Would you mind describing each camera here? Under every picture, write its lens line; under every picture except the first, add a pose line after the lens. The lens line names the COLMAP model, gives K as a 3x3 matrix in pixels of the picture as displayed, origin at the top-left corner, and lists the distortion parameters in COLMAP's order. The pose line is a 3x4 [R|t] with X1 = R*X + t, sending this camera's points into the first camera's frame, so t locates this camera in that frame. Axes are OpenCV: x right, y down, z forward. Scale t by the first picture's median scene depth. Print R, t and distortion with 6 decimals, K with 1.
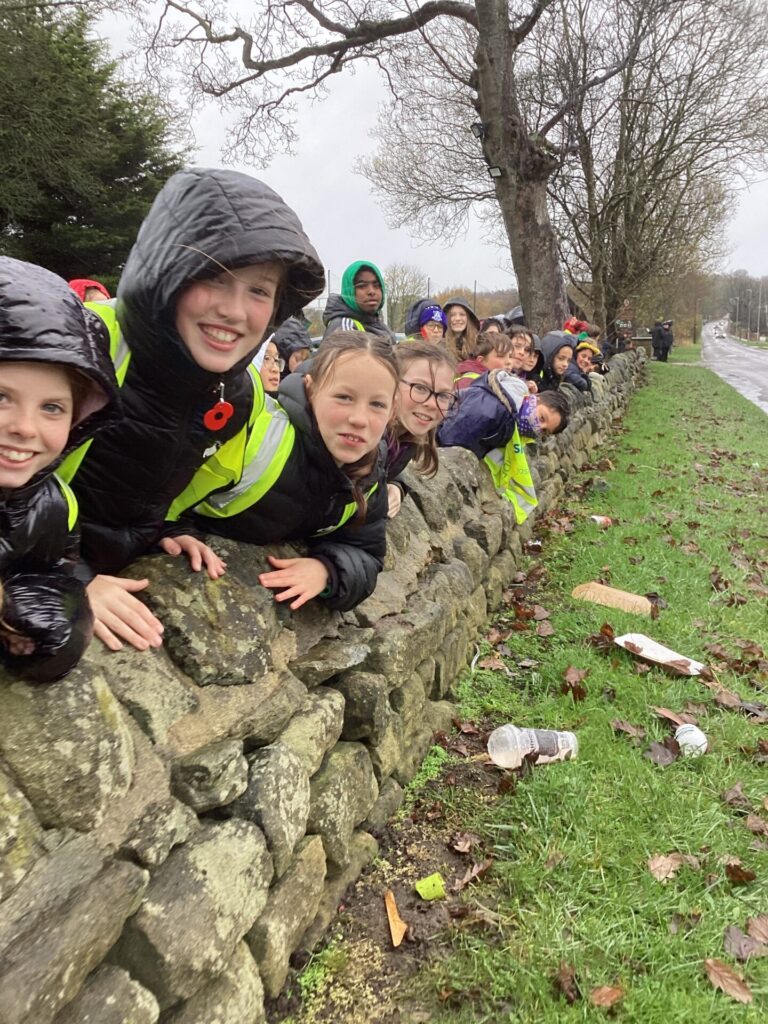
lens RADIAL K [[944.0, 0, 384.0], [0, 944.0, 512.0], [0, 0, 1]] dist [0.165058, -0.310427]
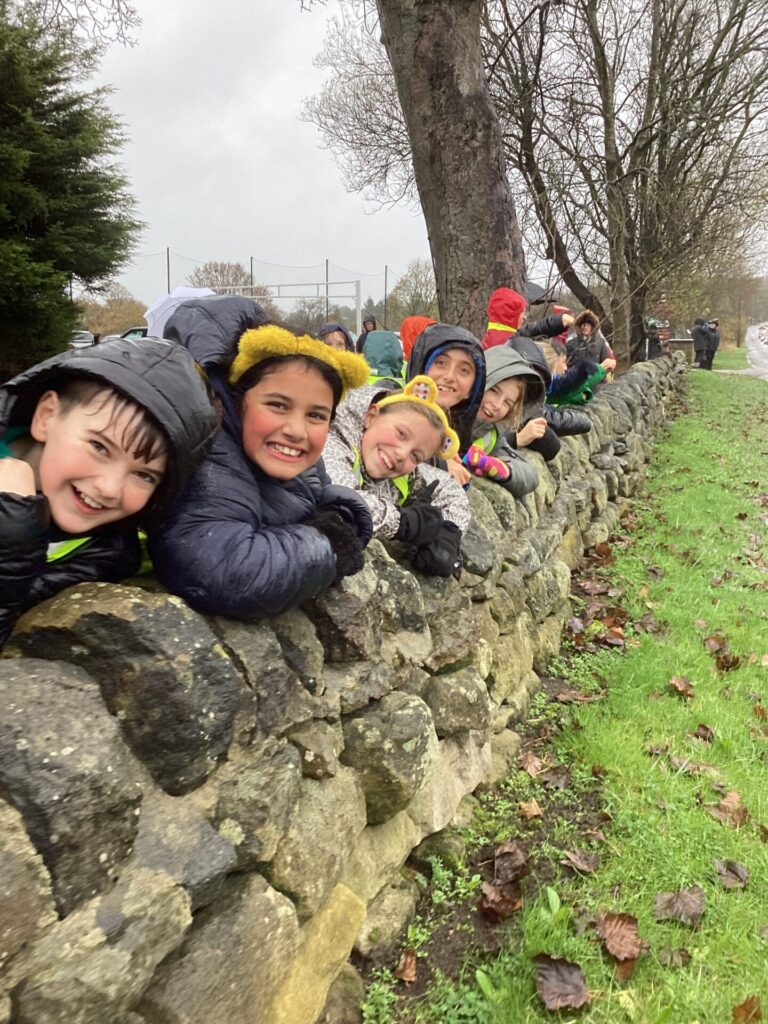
lens RADIAL K [[958.6, 0, 384.0], [0, 958.6, 512.0], [0, 0, 1]] dist [0.129713, -0.232460]
pose [[0.999308, 0.019055, -0.031934, 0.110634], [-0.019100, 0.999817, -0.001109, -0.070309], [0.031907, 0.001719, 0.999489, 0.399536]]
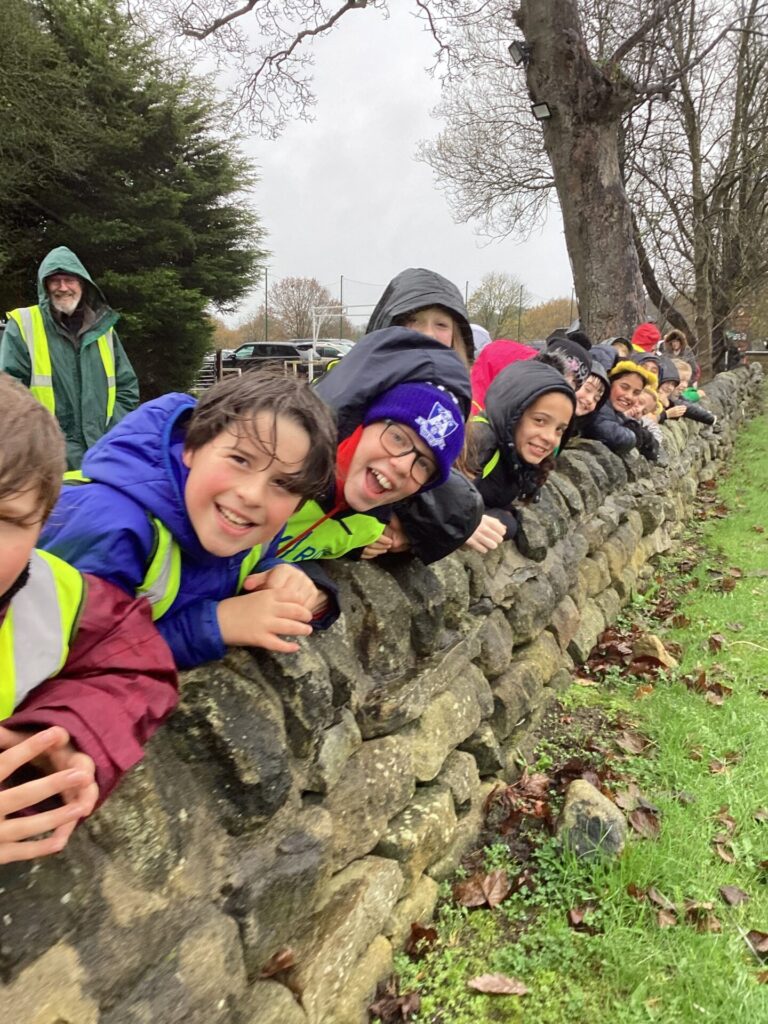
lens RADIAL K [[960.5, 0, 356.9], [0, 960.5, 525.9], [0, 0, 1]] dist [0.081563, -0.136084]
pose [[0.991772, 0.033270, -0.123614, 0.062197], [-0.033097, 0.999446, 0.003457, -0.040754], [0.123661, 0.000662, 0.992324, 0.222632]]
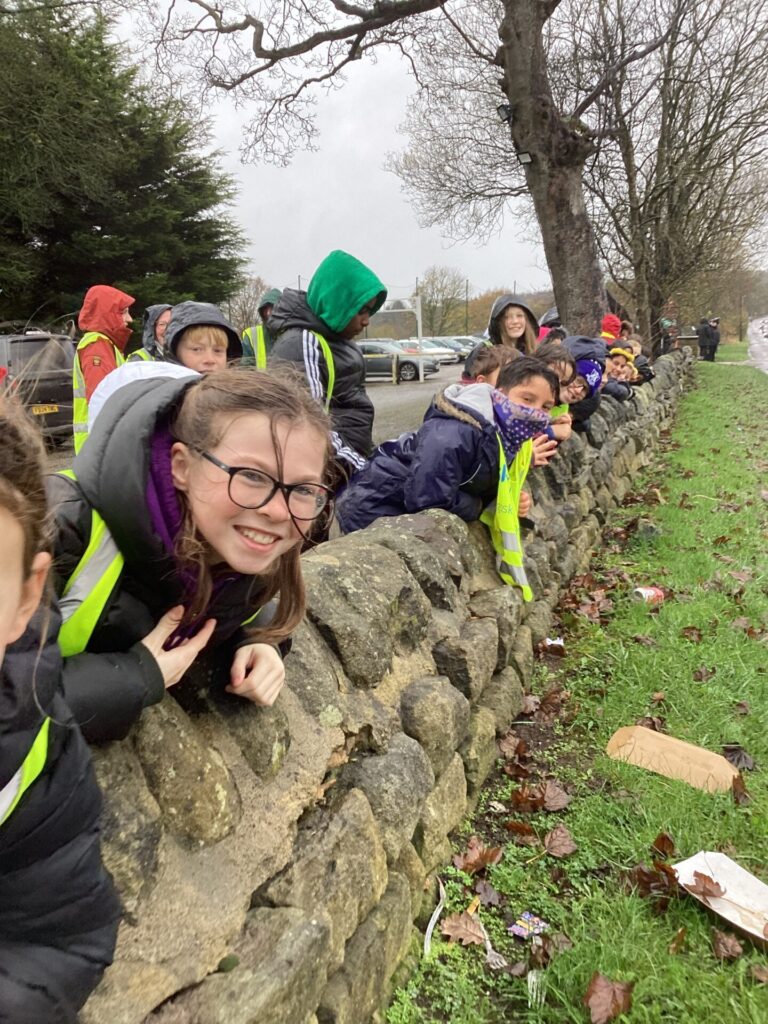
lens RADIAL K [[942.8, 0, 390.6], [0, 942.8, 538.8], [0, 0, 1]] dist [0.104435, -0.224919]
pose [[0.999122, -0.014443, -0.039340, 0.015464], [0.015357, 0.999617, 0.023029, -0.013998], [0.038992, -0.023612, 0.998961, 0.069601]]
